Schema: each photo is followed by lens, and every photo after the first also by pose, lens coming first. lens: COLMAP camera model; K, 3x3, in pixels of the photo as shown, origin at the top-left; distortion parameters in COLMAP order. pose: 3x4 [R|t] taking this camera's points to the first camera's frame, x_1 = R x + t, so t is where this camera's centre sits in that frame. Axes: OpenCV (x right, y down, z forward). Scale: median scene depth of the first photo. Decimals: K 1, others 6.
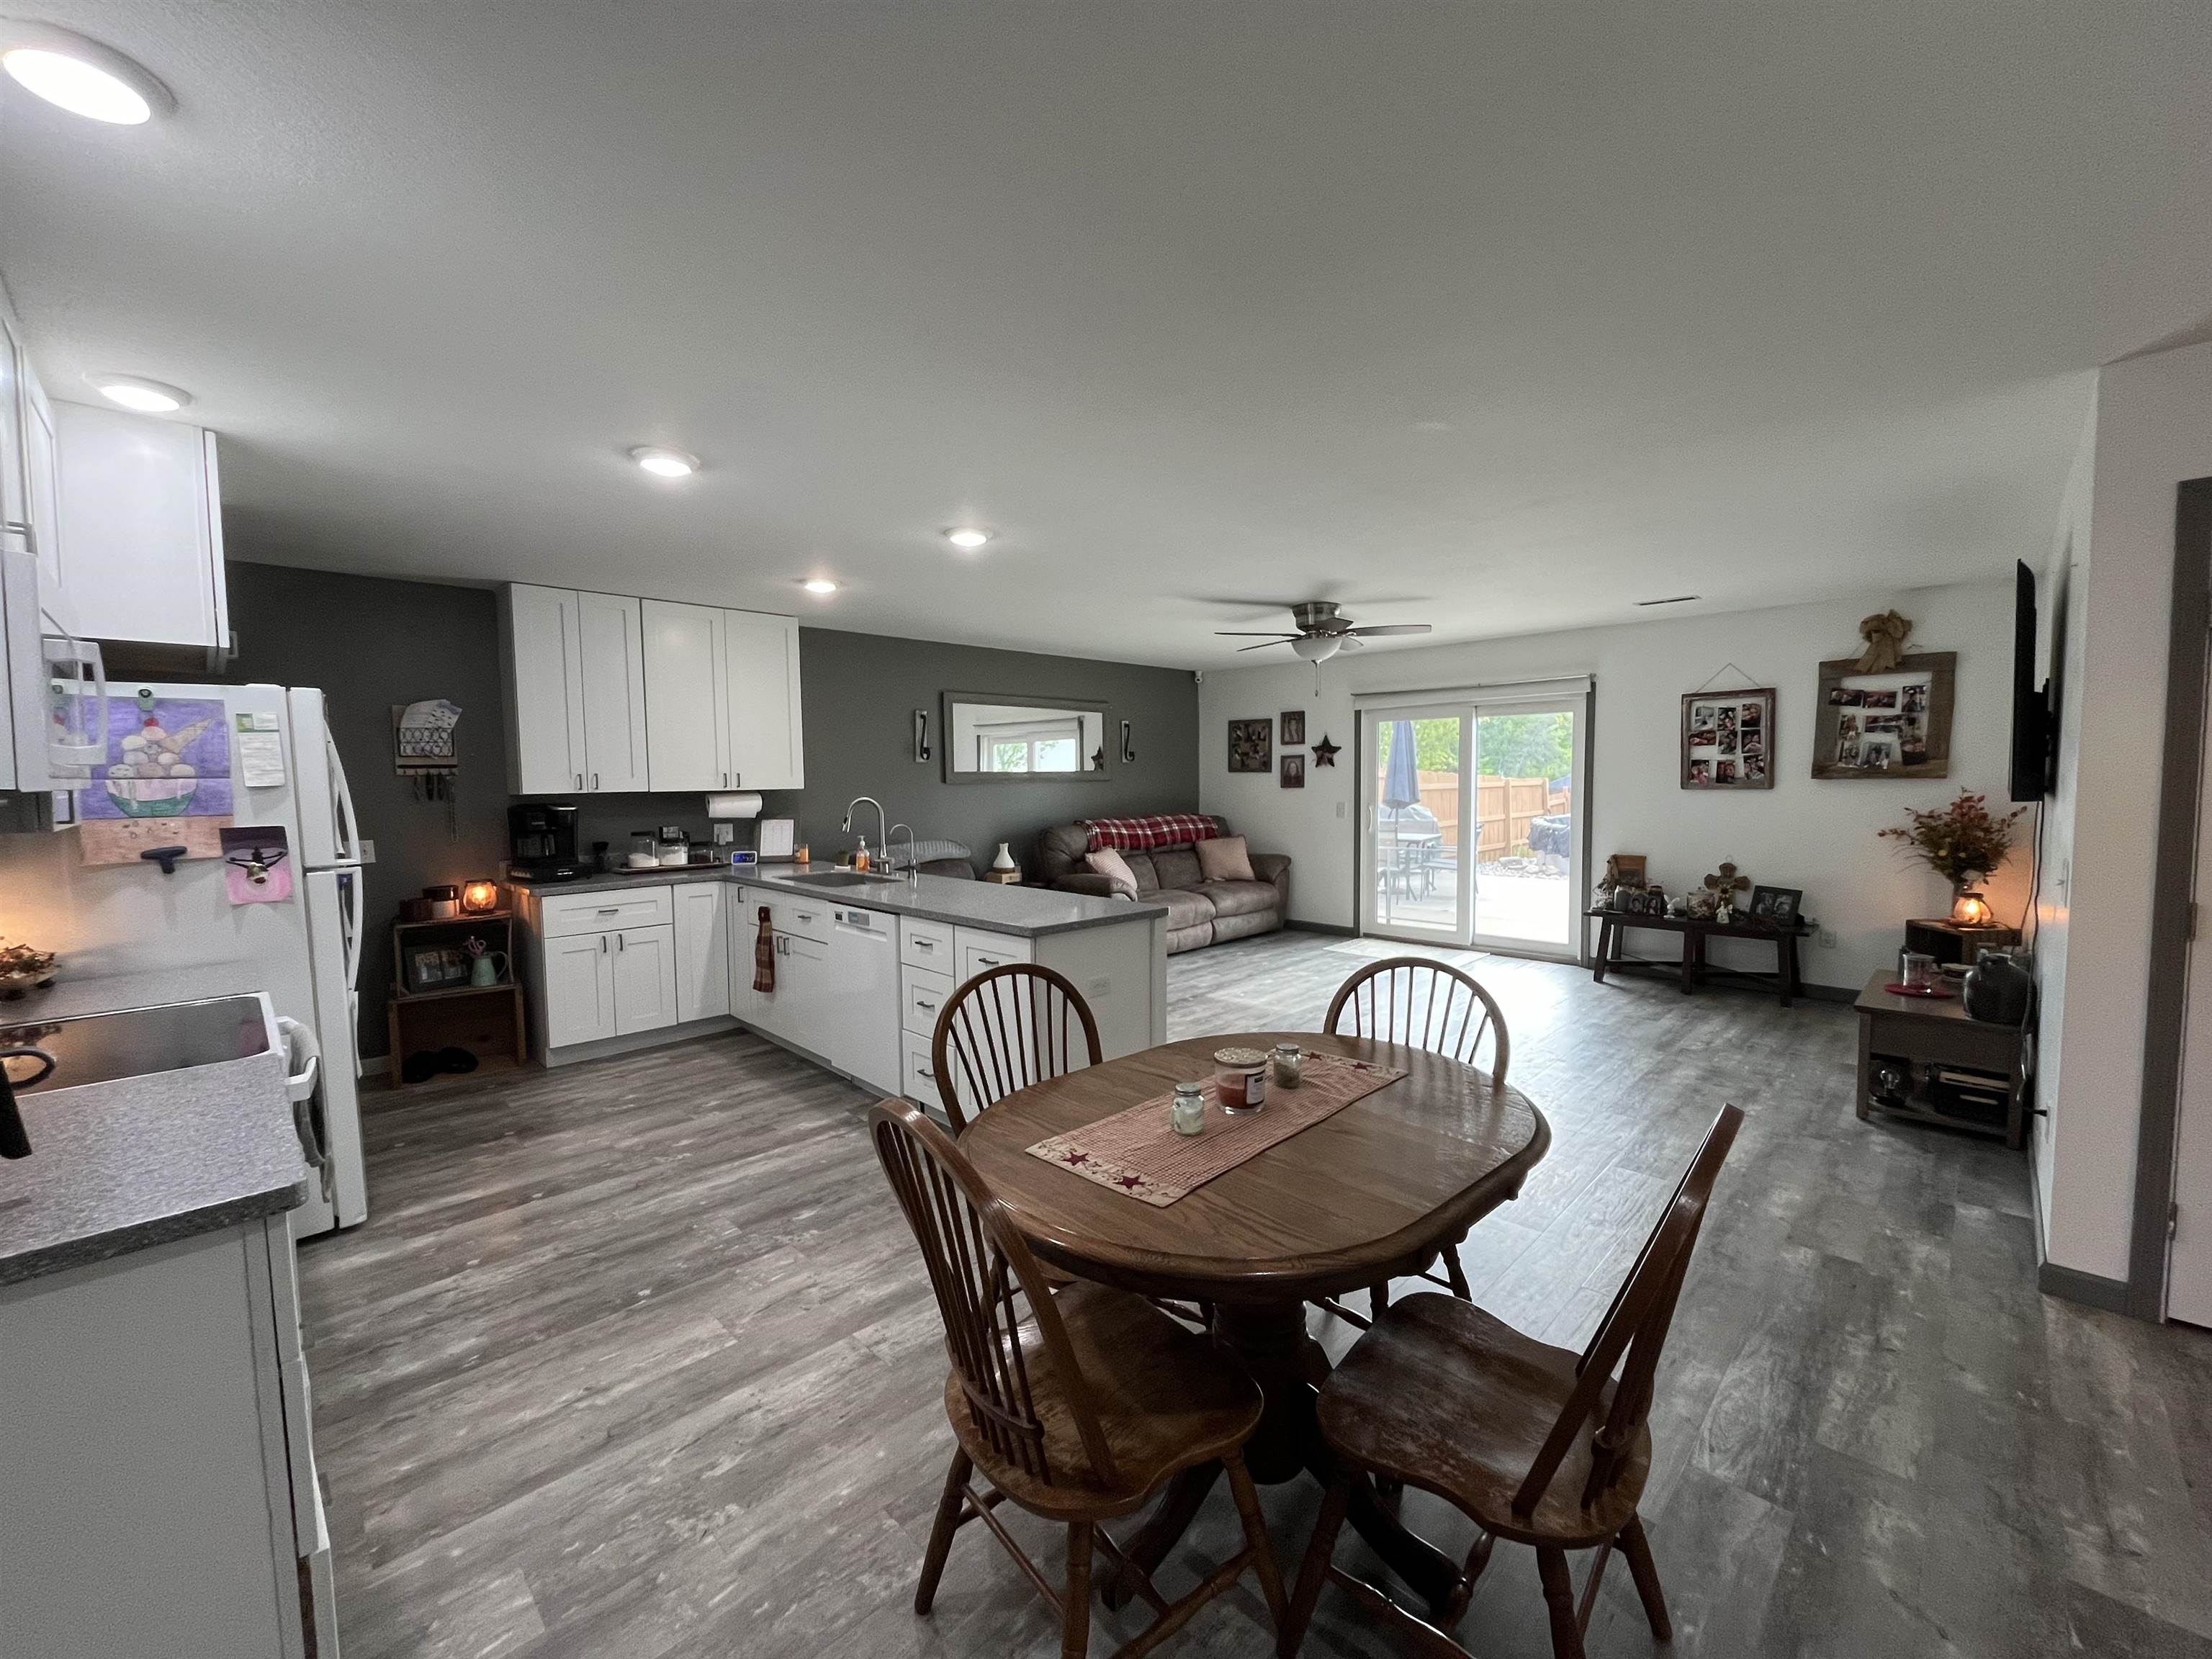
lens RADIAL K [[902.7, 0, 1107.8], [0, 902.7, 827.6], [0, 0, 1]] dist [-0.004770, 0.000562]
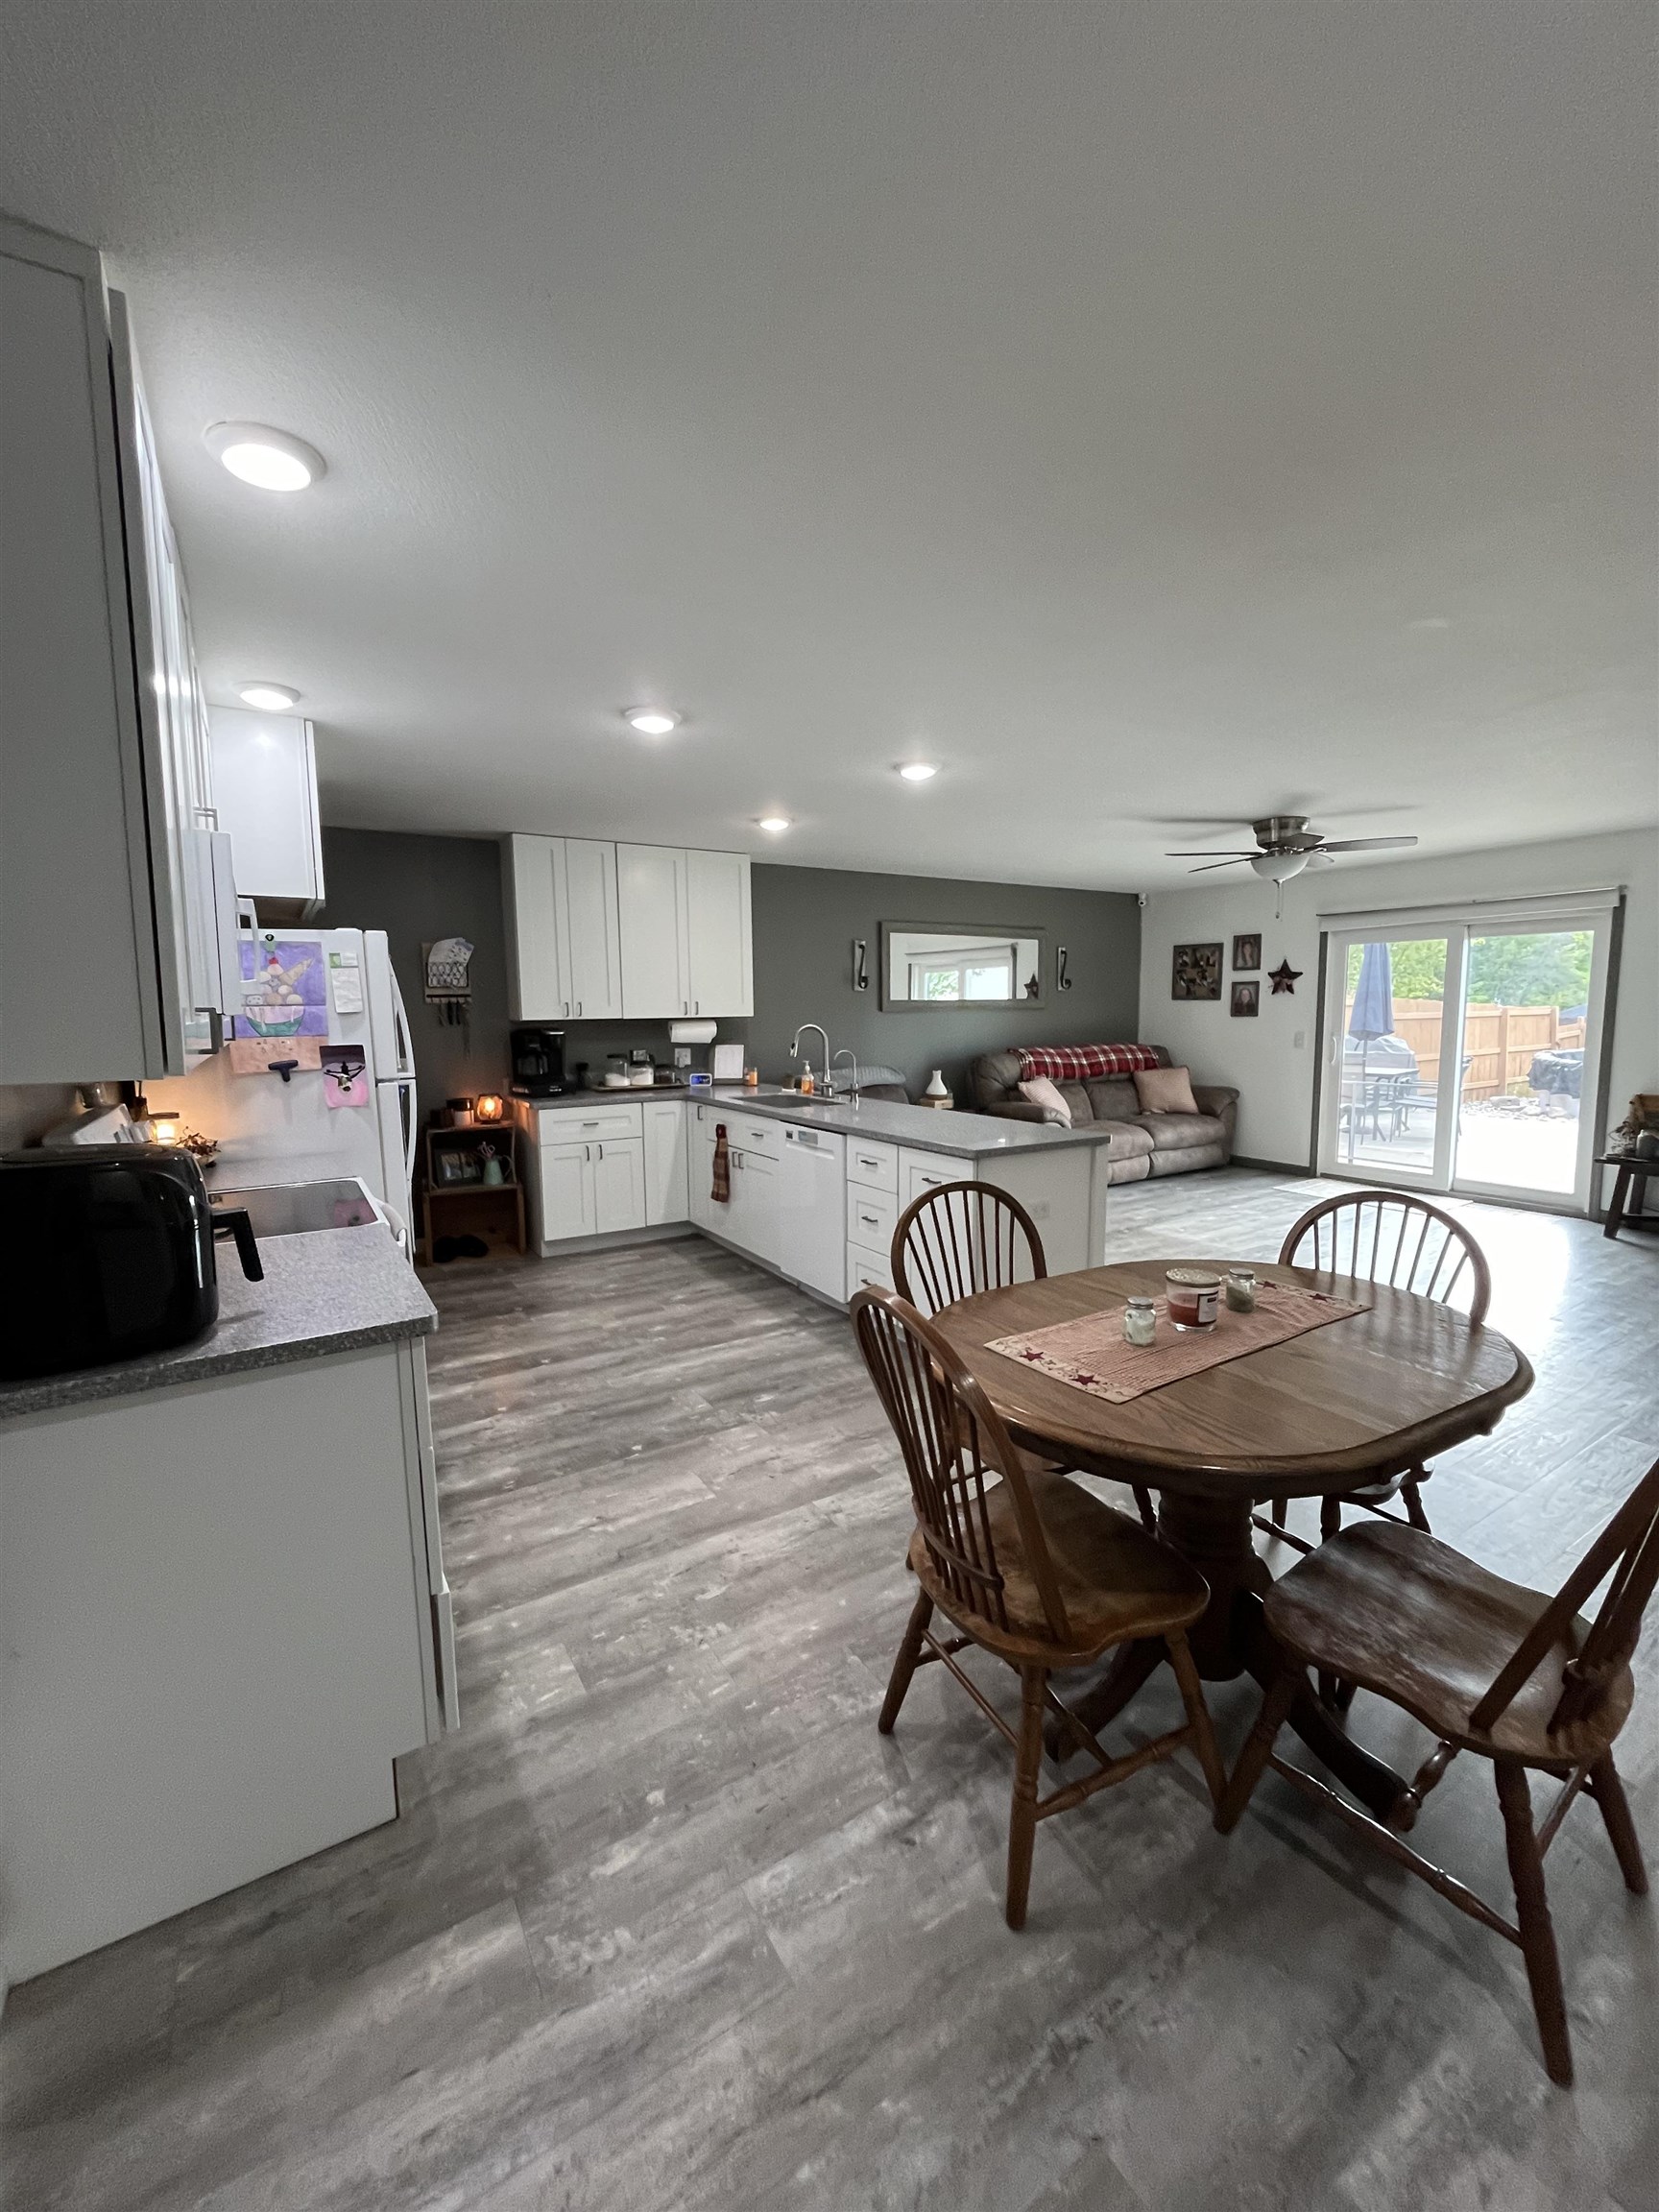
lens RADIAL K [[902.7, 0, 824.5], [0, 902.7, 1102.4], [0, 0, 1]] dist [-0.004770, 0.000562]
pose [[0.974036, 0.024271, -0.225087, -0.020864], [-0.012680, 0.998525, 0.052800, 0.003392], [0.226036, -0.048575, 0.972907, -0.050726]]
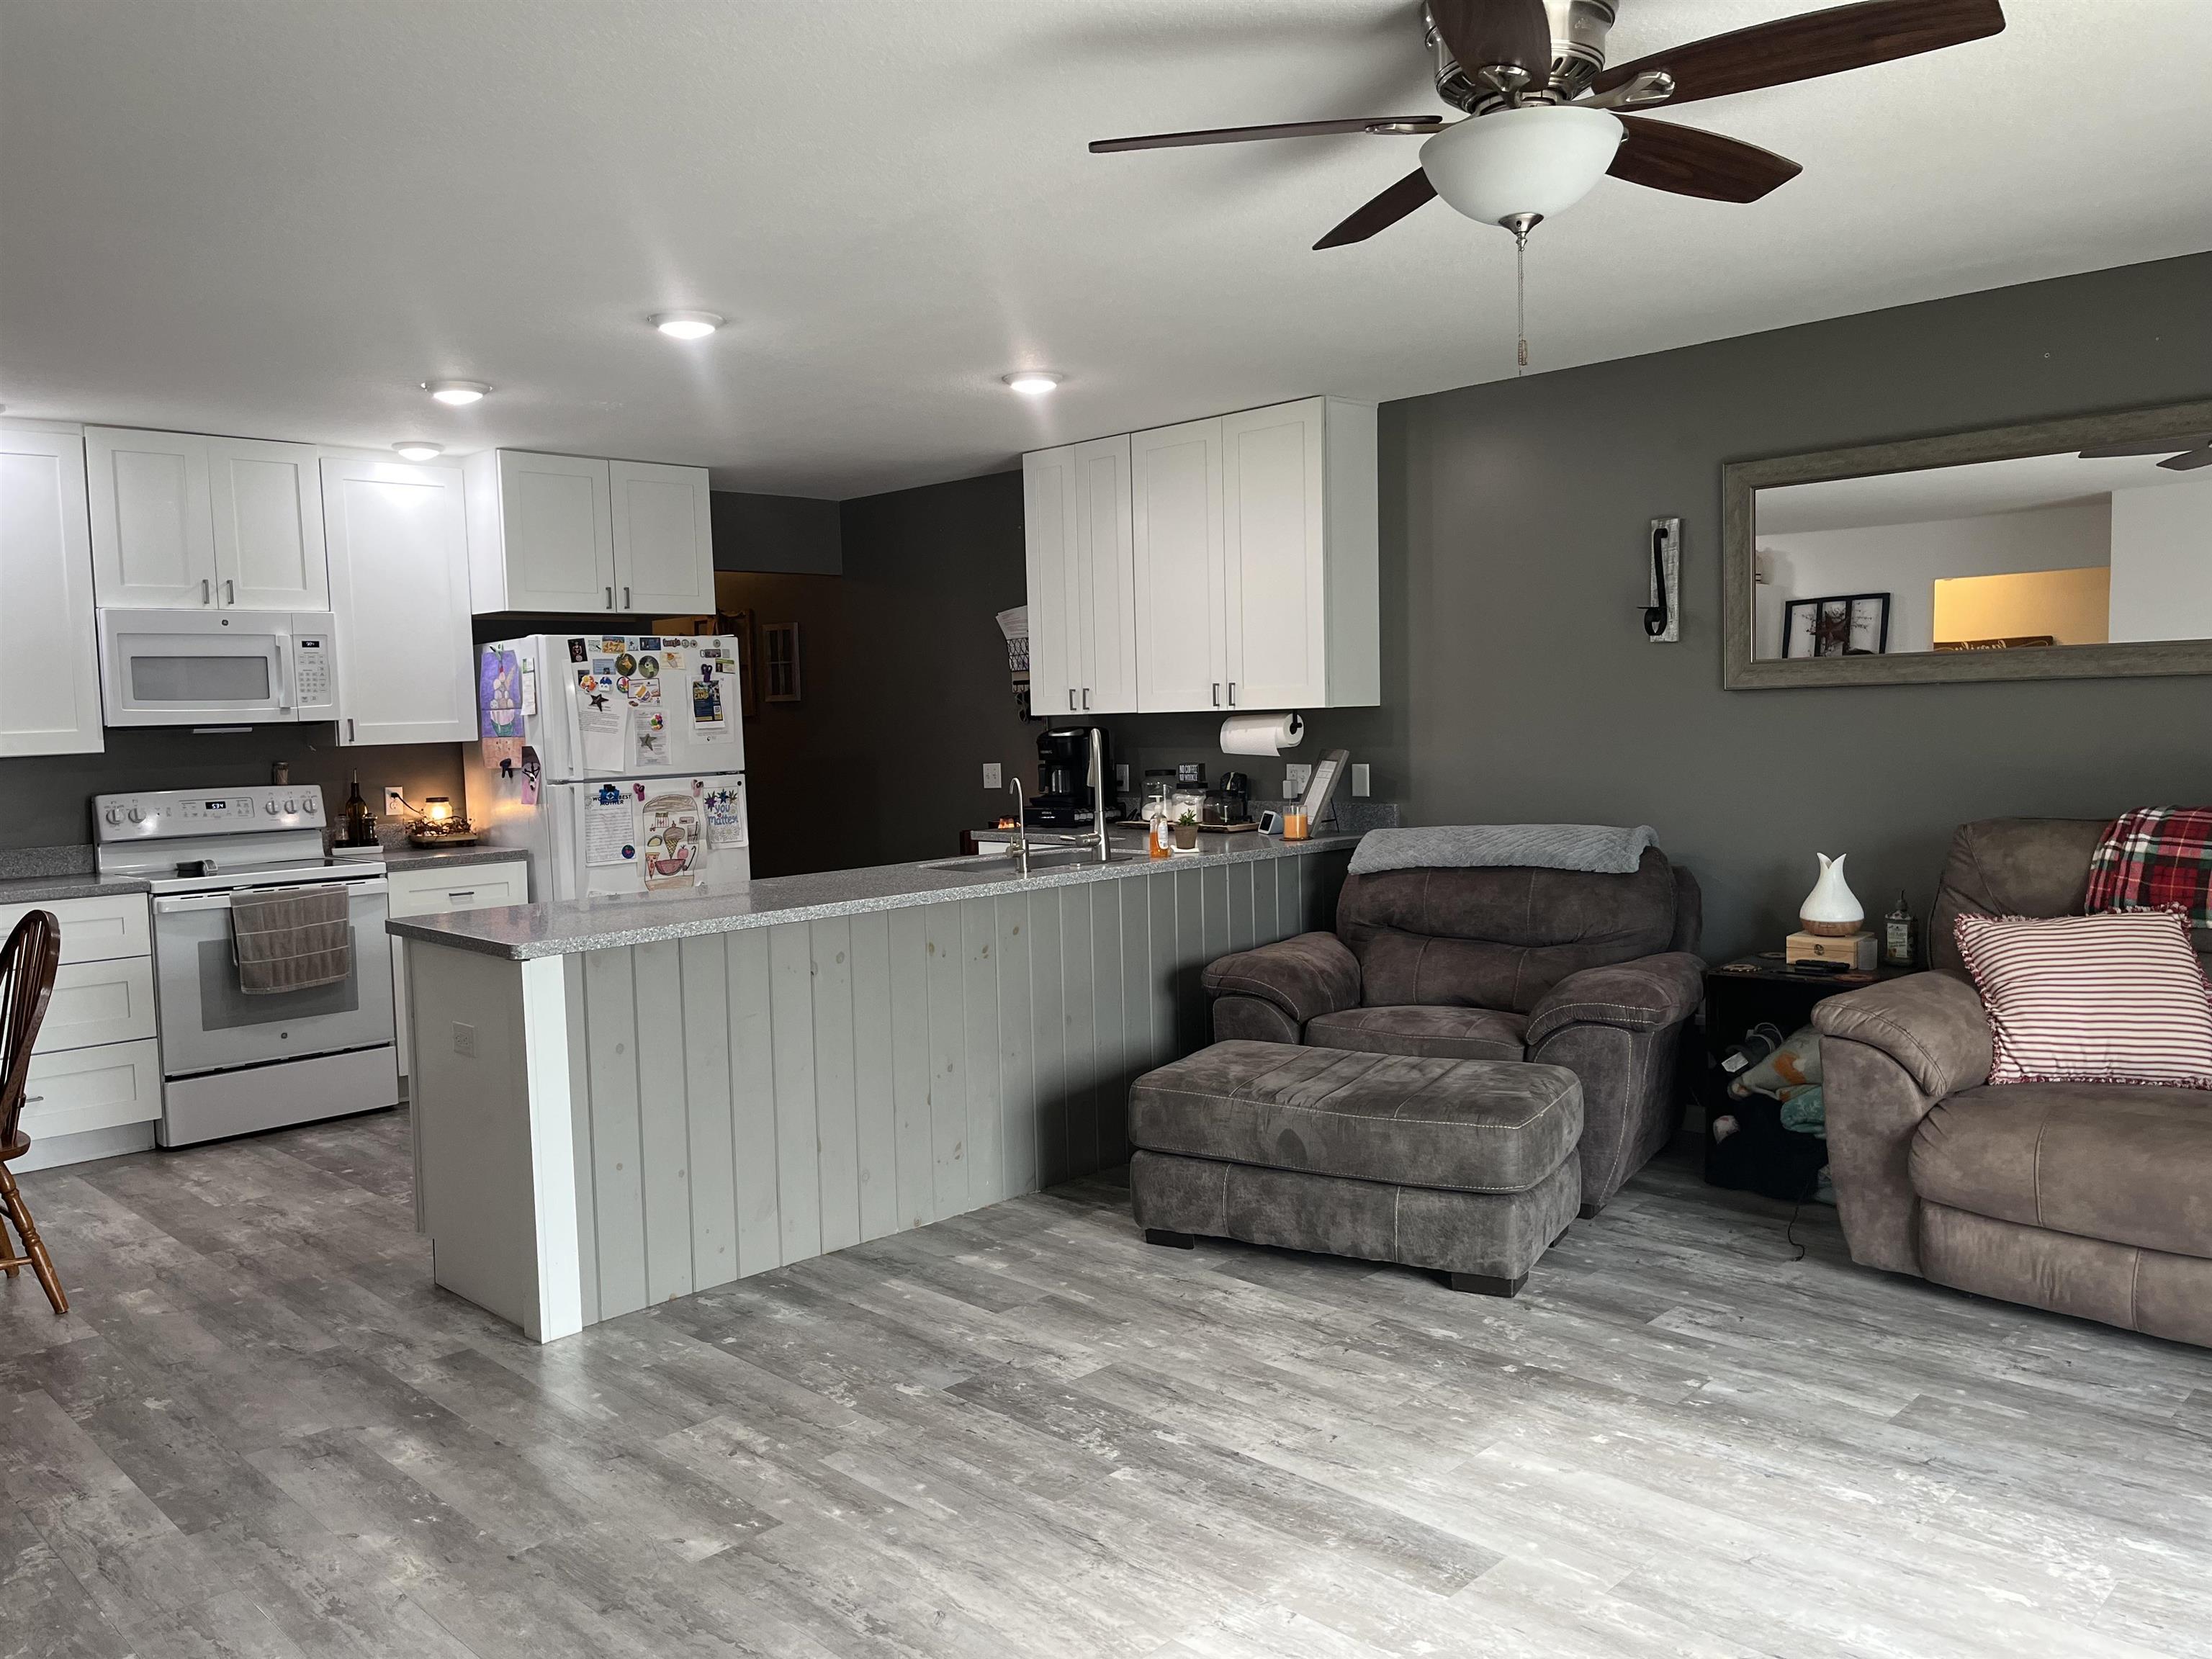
lens RADIAL K [[1689.6, 0, 1099.5], [0, 1689.6, 816.5], [0, 0, 1]] dist [0.064026, -0.092238]
pose [[-0.009654, 0.075355, -0.997110, 1.296719], [-0.028260, 0.996738, 0.075601, -0.093748], [0.999554, 0.028909, -0.007493, 1.605805]]
